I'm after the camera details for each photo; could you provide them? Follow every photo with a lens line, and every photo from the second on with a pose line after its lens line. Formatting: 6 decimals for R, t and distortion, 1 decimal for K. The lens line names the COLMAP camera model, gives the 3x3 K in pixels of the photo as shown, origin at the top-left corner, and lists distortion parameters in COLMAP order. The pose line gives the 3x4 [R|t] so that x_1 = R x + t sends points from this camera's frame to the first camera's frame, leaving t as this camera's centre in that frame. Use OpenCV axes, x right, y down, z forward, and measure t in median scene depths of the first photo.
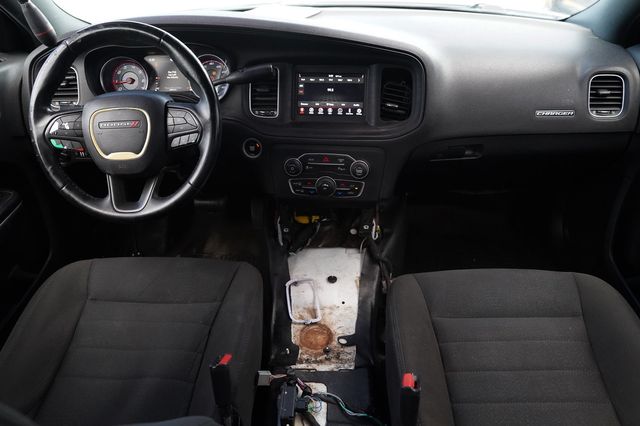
lens RADIAL K [[468.1, 0, 317.6], [0, 468.1, 205.9], [0, 0, 1]] dist [-0.117954, 0.084006]
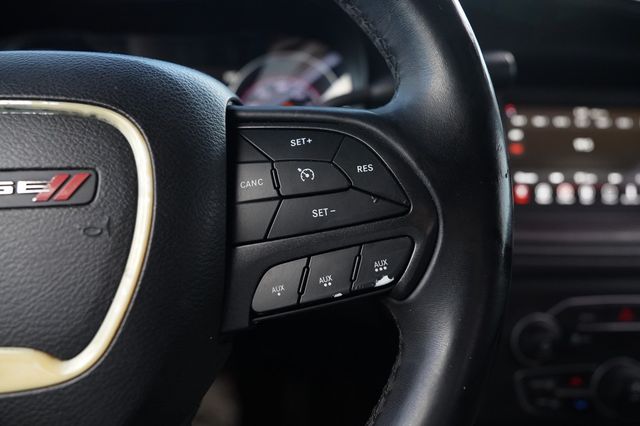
lens RADIAL K [[439.2, 0, 322.3], [0, 439.2, 217.2], [0, 0, 1]] dist [-0.118170, 0.082731]
pose [[0.989771, -0.010889, 0.142250, -0.265551], [0.046794, 0.966702, -0.251592, -0.100401], [-0.134774, 0.255674, 0.957323, 0.685069]]
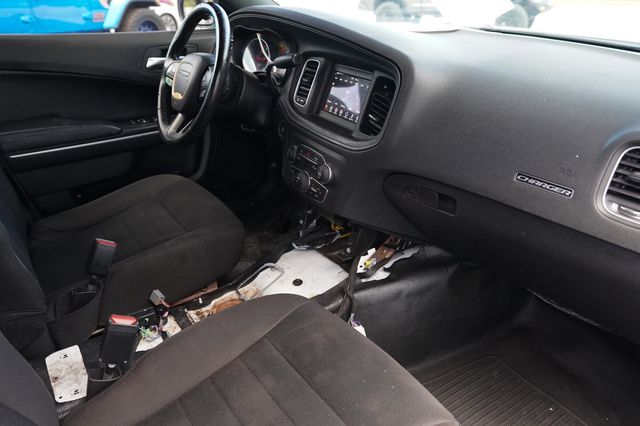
lens RADIAL K [[468.1, 0, 317.6], [0, 468.1, 205.9], [0, 0, 1]] dist [-0.117954, 0.084006]
pose [[0.593922, 0.356635, -0.721158, 0.772967], [-0.437841, 0.895291, 0.082158, -0.090224], [0.674946, 0.266957, 0.687882, 0.359003]]
